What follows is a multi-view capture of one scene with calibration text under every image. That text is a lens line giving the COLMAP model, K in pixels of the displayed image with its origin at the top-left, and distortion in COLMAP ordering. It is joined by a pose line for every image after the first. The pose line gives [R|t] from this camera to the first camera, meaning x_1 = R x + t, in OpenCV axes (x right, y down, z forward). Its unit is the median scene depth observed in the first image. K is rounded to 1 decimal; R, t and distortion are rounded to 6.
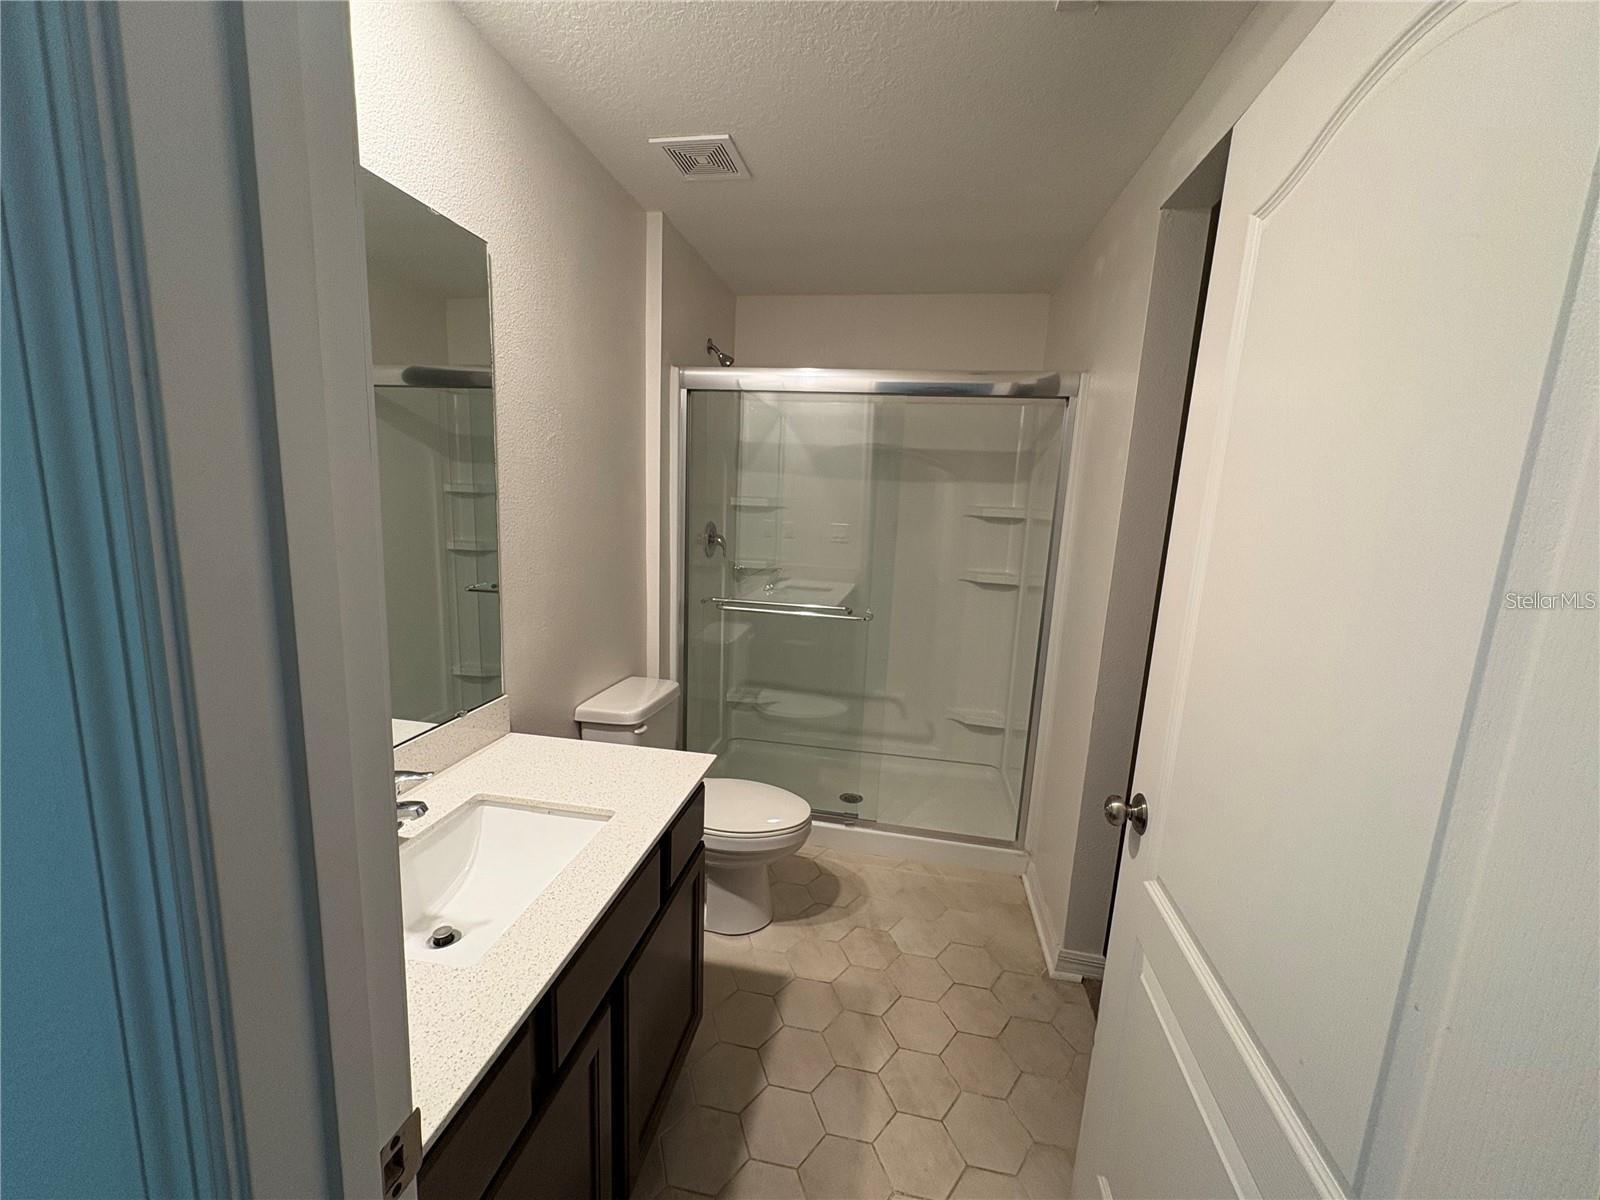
lens RADIAL K [[639.4, 0, 801.5], [0, 639.4, 601.9], [0, 0, 1]] dist [0.001362, -0.000484]
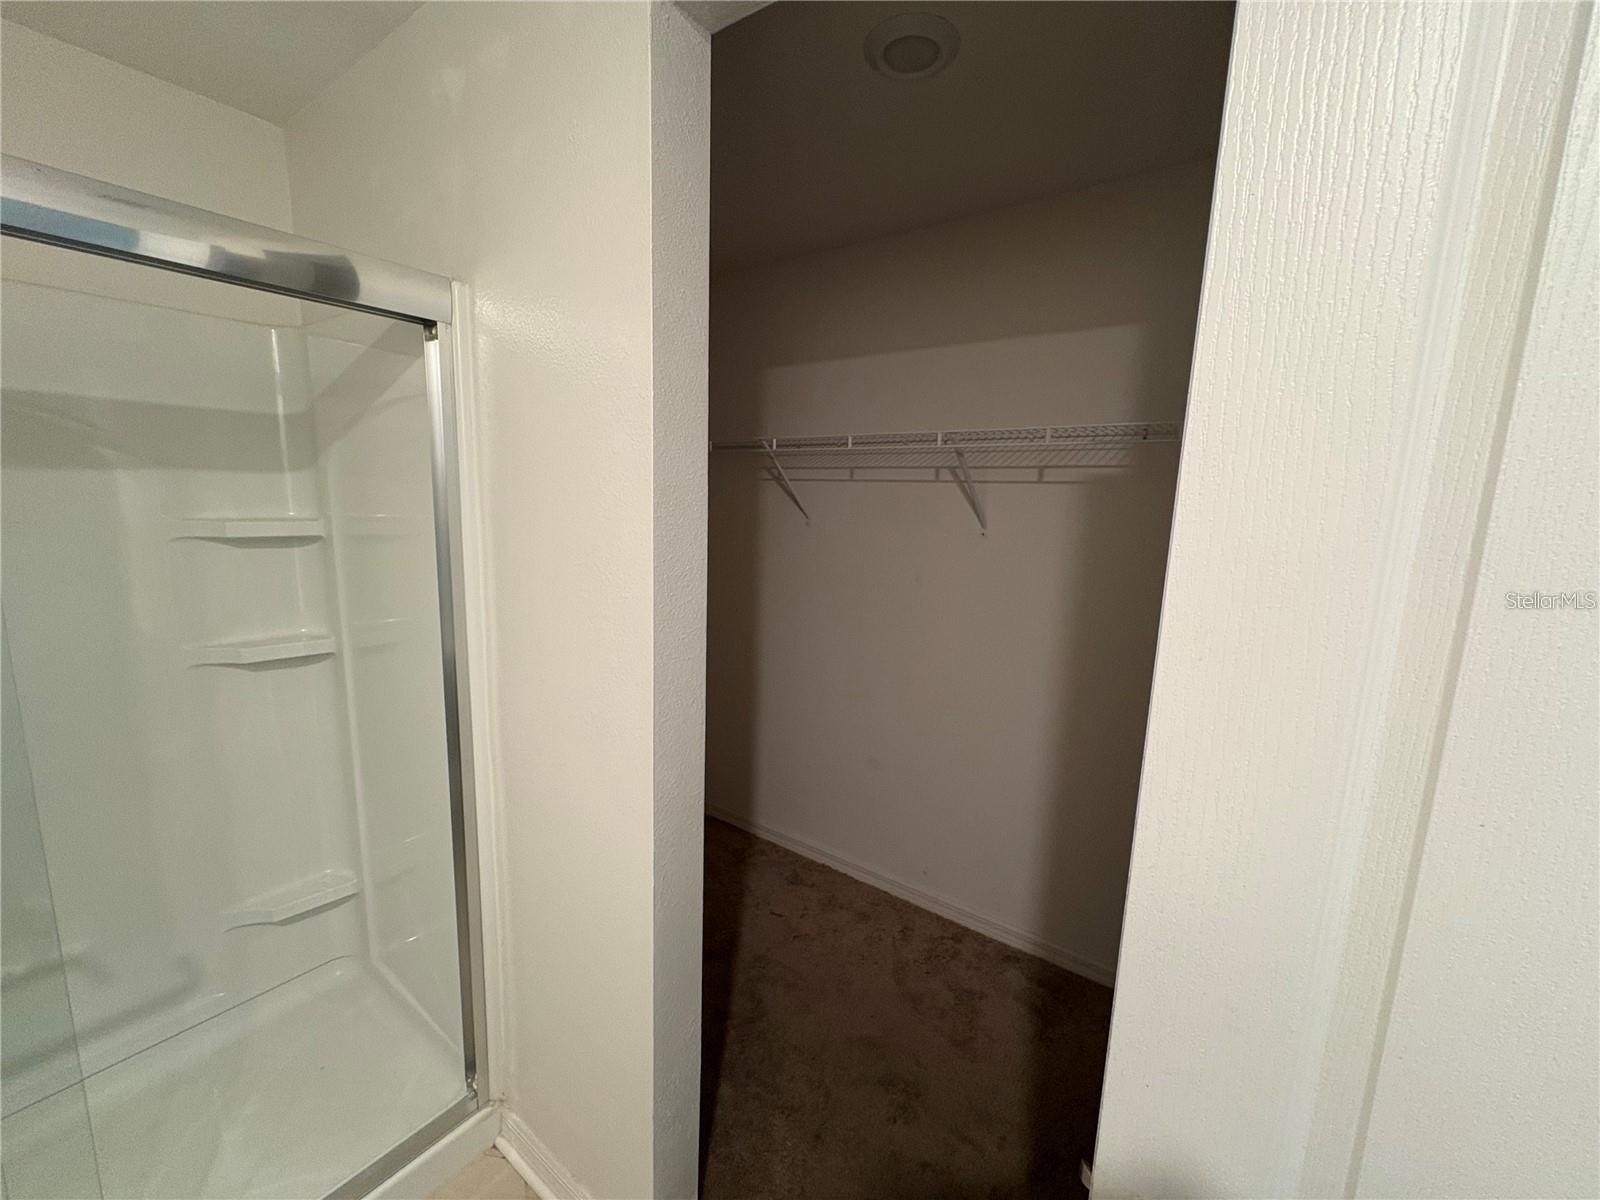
lens RADIAL K [[639.4, 0, 806.2], [0, 639.4, 603.9], [0, 0, 1]] dist [0.001362, -0.000484]
pose [[0.443255, -0.174636, 0.879220, 0.031040], [0.141741, 0.982154, 0.123624, -0.080158], [-0.885118, 0.069824, 0.460098, 0.363800]]
